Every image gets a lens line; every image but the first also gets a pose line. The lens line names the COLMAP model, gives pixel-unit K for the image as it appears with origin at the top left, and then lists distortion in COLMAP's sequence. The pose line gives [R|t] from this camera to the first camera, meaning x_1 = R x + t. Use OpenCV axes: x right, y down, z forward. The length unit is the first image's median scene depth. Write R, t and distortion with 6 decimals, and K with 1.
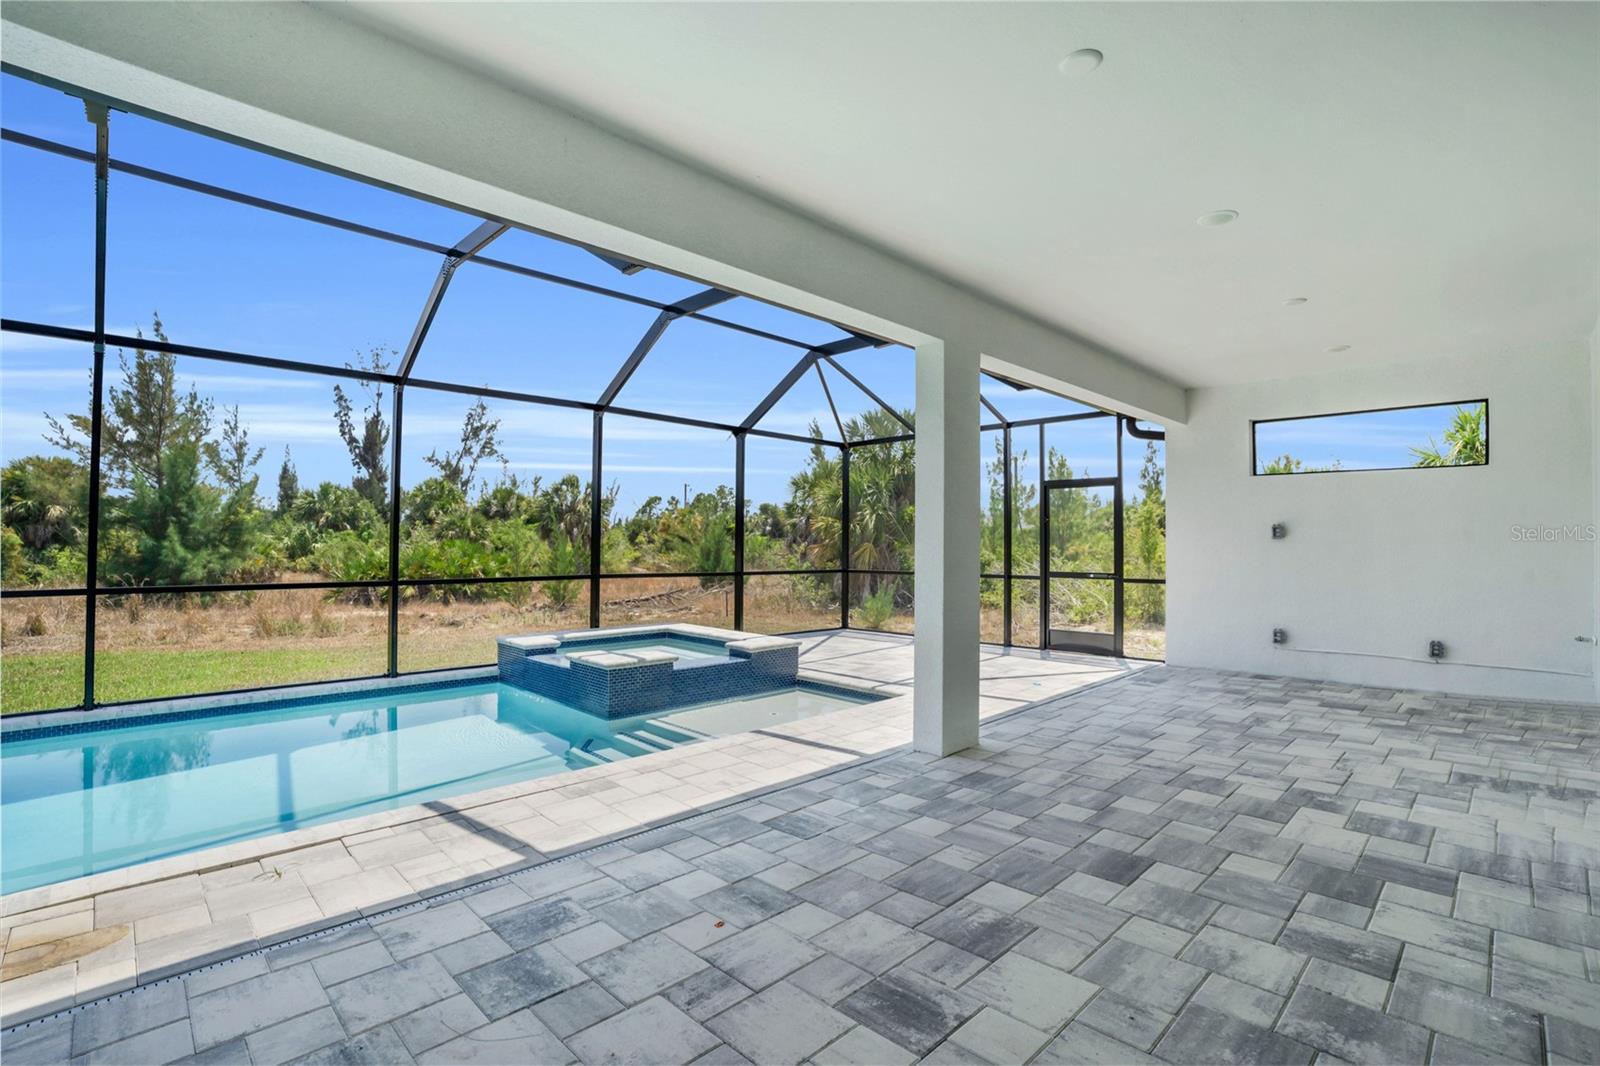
lens RADIAL K [[738.6, 0, 796.6], [0, 738.6, 531.8], [0, 0, 1]] dist [-0.070295, 0.026365]
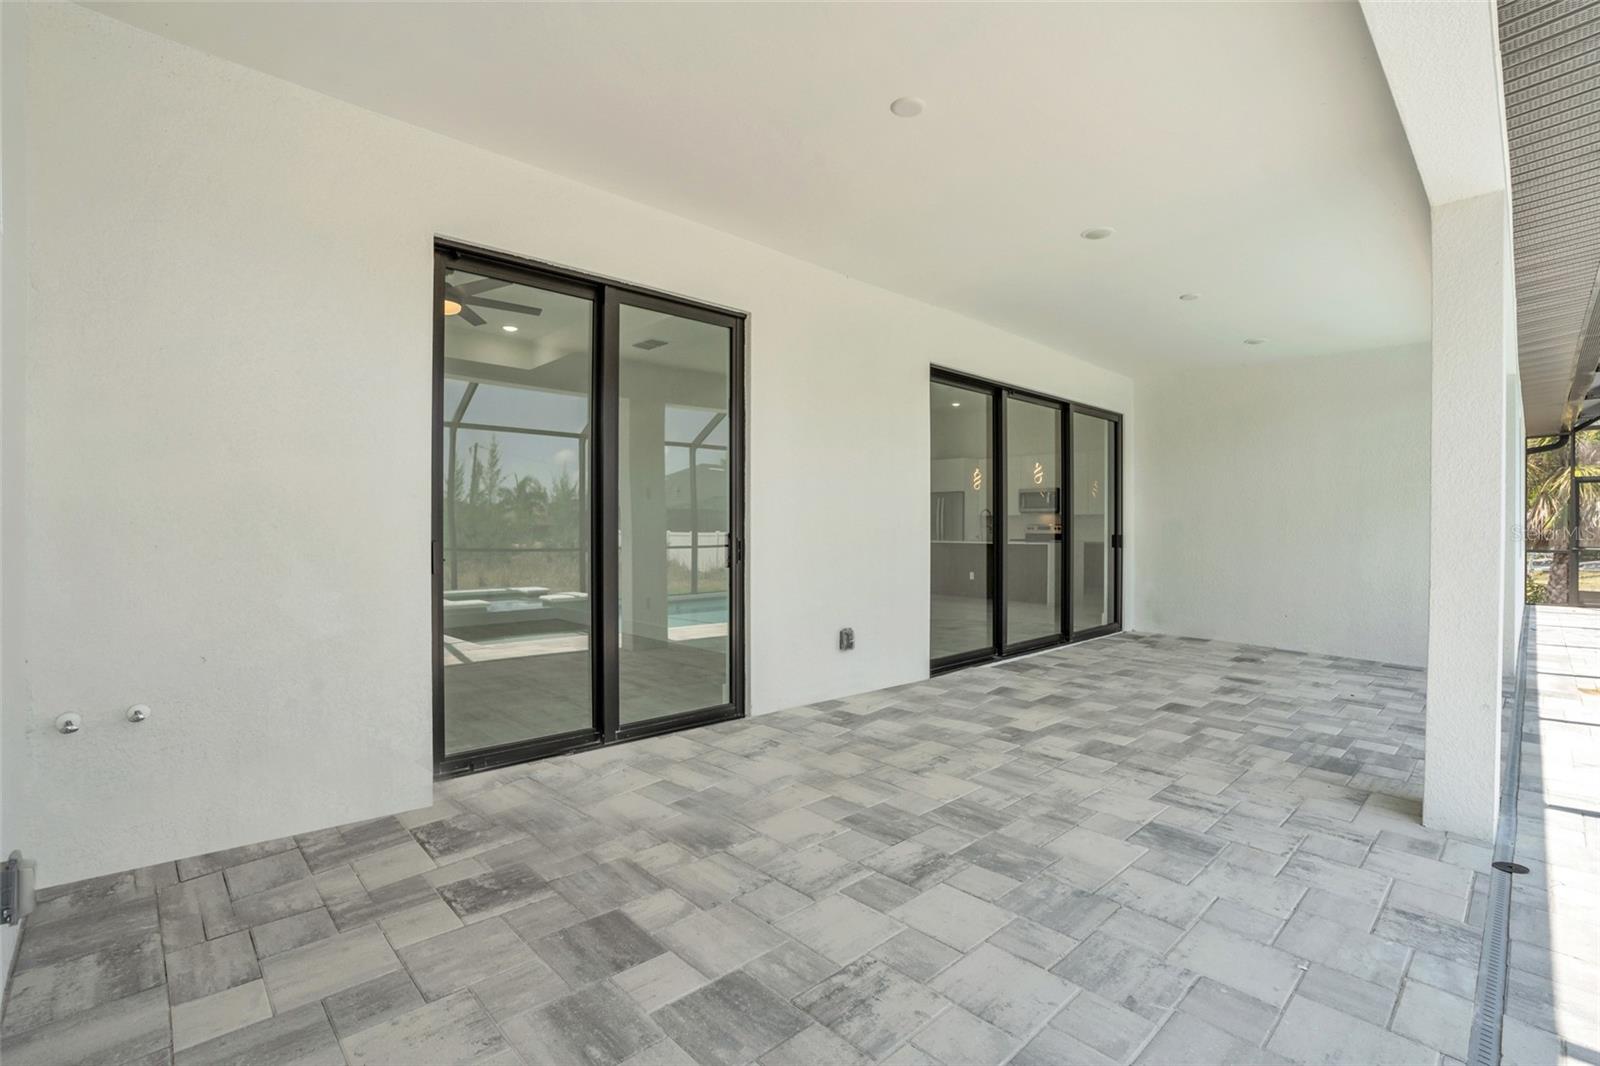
lens RADIAL K [[738.6, 0, 796.6], [0, 738.6, 531.8], [0, 0, 1]] dist [-0.070295, 0.026365]
pose [[-0.999834, -0.007745, 0.016505, 1.035680], [-0.007918, 0.999914, -0.010493, 0.056658], [-0.016422, -0.010622, -0.999809, 2.140056]]
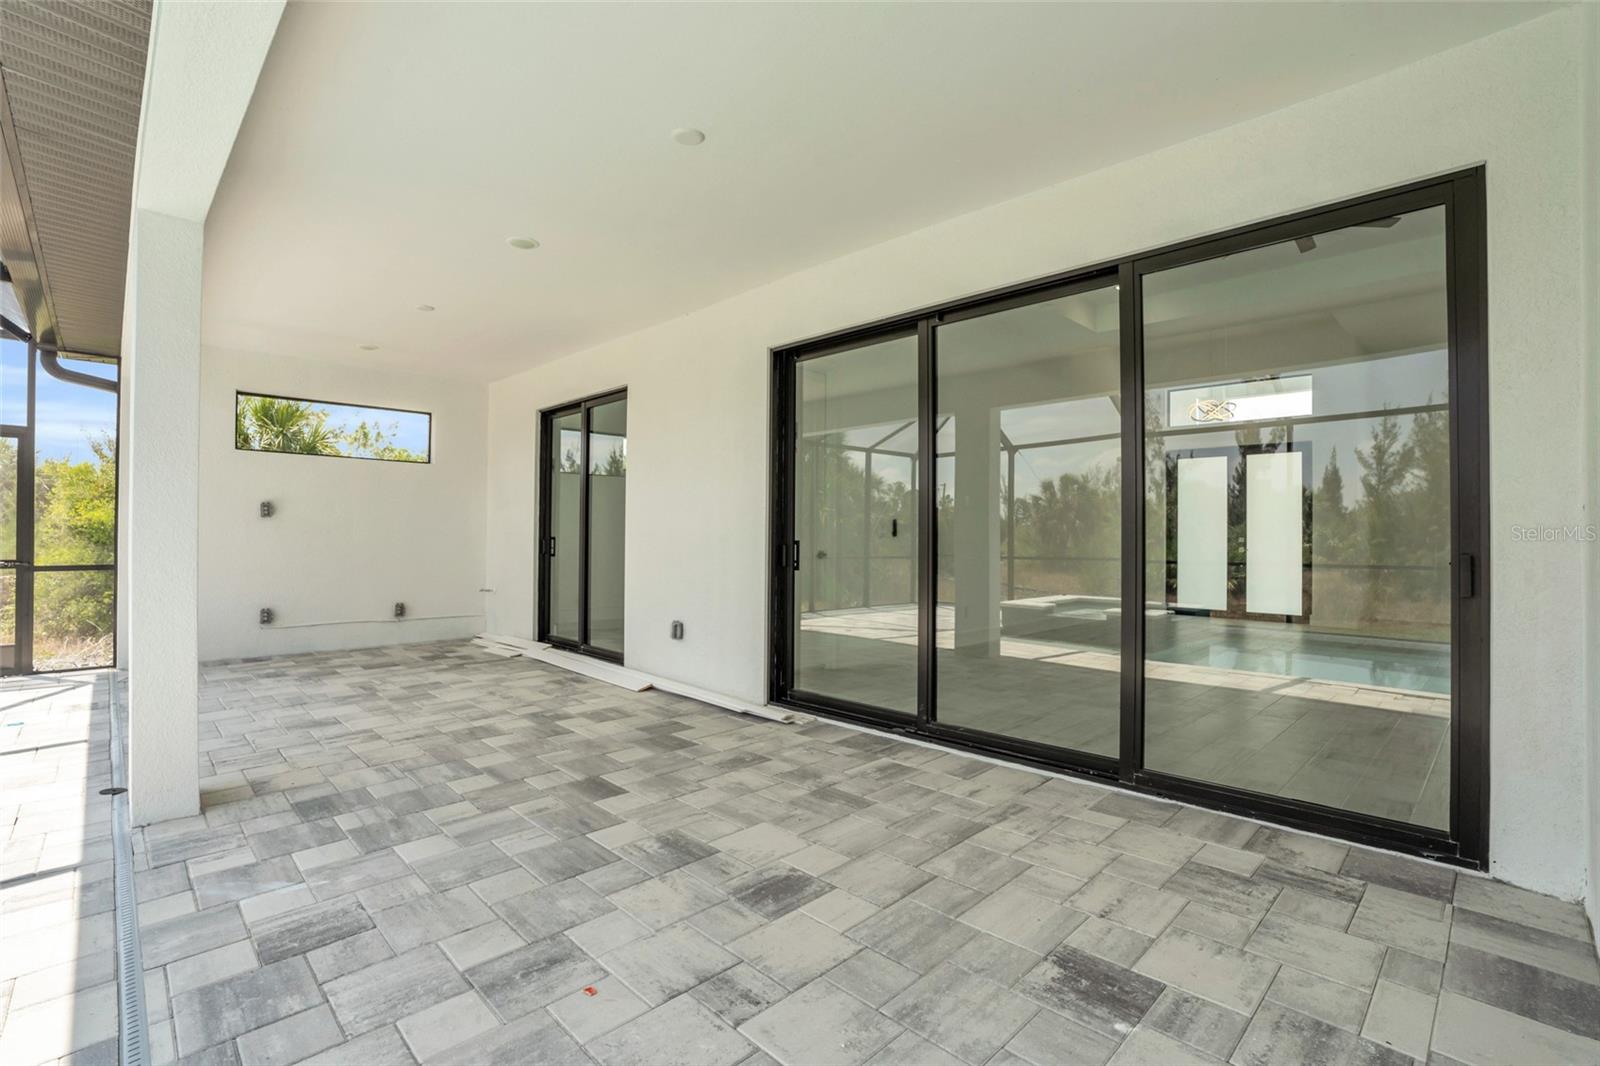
lens RADIAL K [[738.6, 0, 796.6], [0, 738.6, 531.8], [0, 0, 1]] dist [-0.070295, 0.026365]
pose [[0.002618, 0.002948, 0.999992, -0.591934], [-0.024256, 0.999702, -0.002883, 0.029676], [-0.999702, -0.024248, 0.002689, 0.530827]]
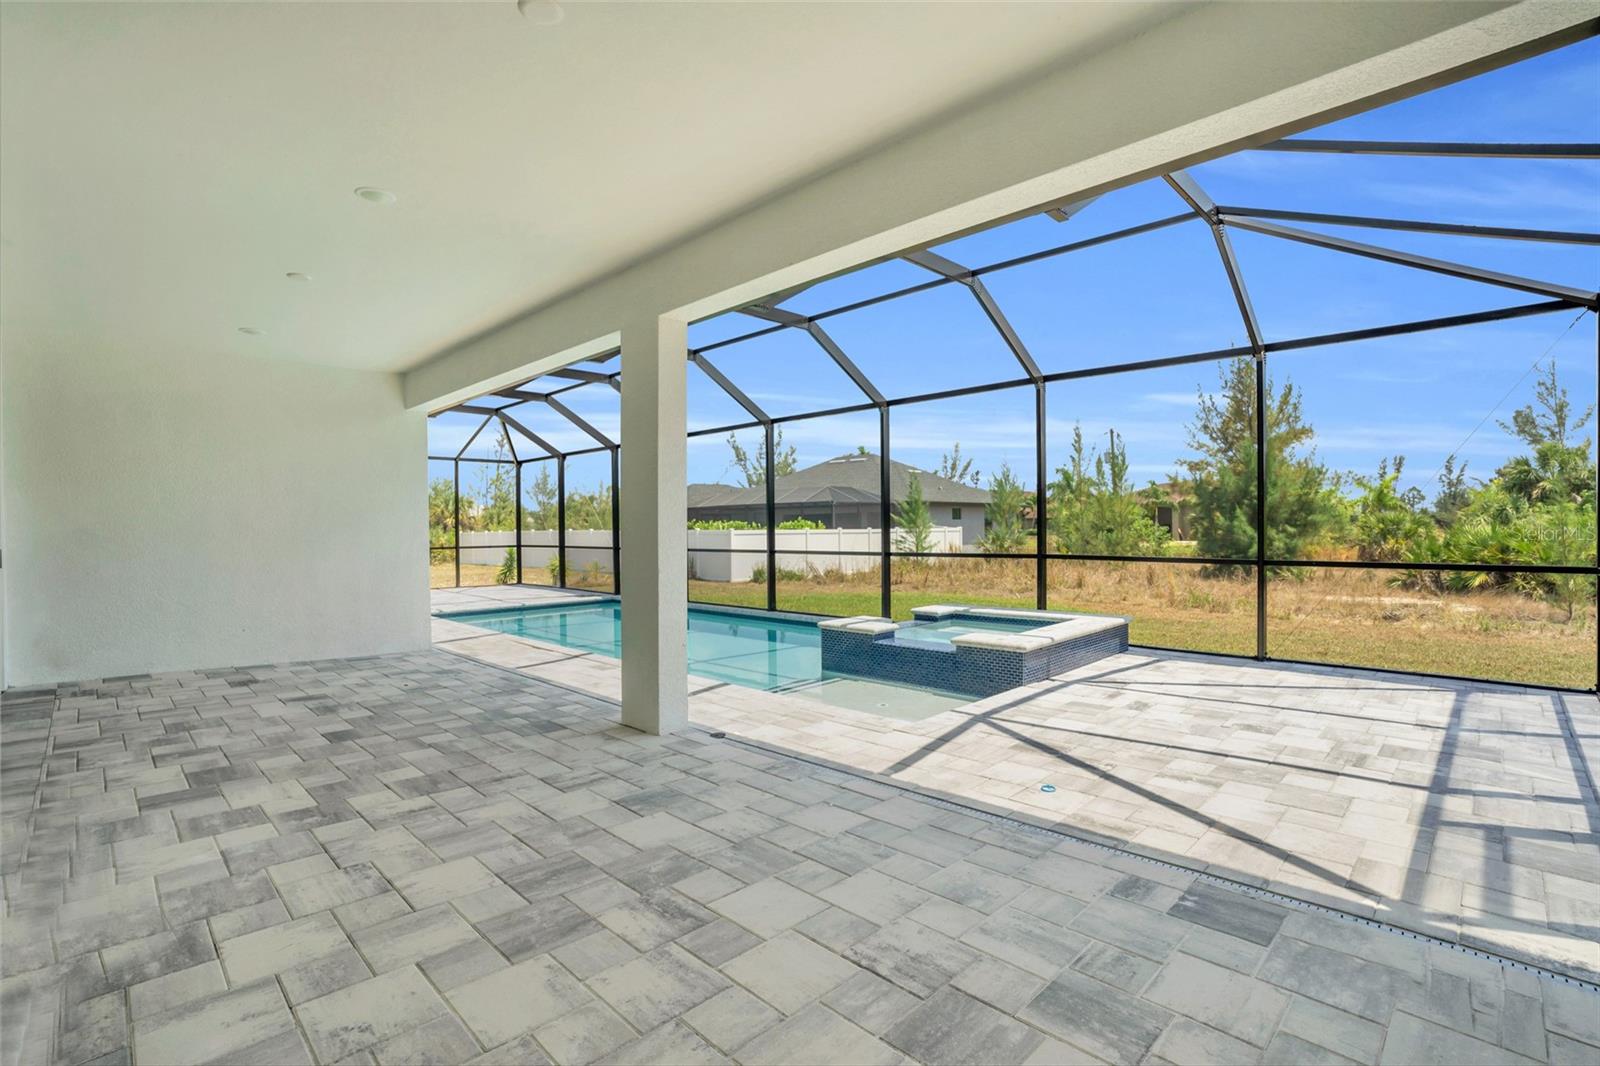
lens RADIAL K [[738.6, 0, 796.6], [0, 738.6, 531.8], [0, 0, 1]] dist [-0.070295, 0.026365]
pose [[0.012091, 0.001264, -0.999926, 1.562728], [0.028969, 0.999579, 0.001613, 0.042220], [0.999507, -0.028987, 0.012050, 1.538417]]
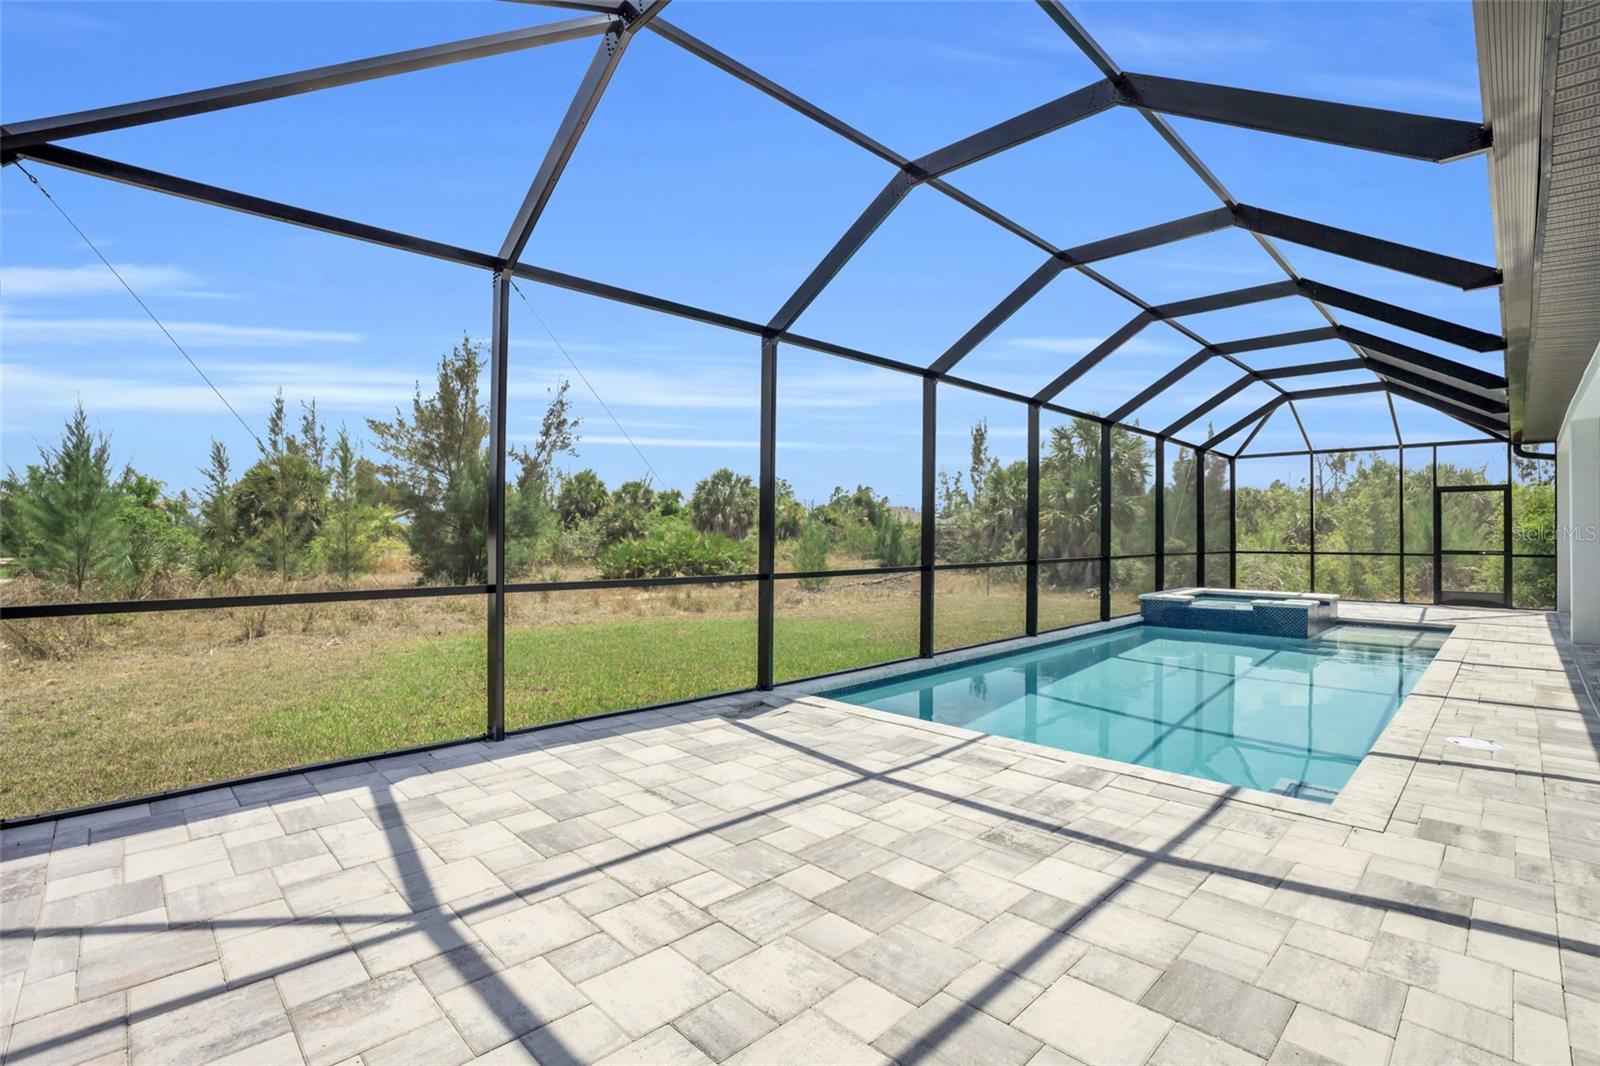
lens RADIAL K [[738.6, 0, 796.6], [0, 738.6, 531.8], [0, 0, 1]] dist [-0.070295, 0.026365]
pose [[0.999987, -0.005123, 0.000719, -2.258063], [0.005112, 0.999879, 0.014673, -0.021030], [-0.000794, -0.014669, 0.999892, -0.940382]]
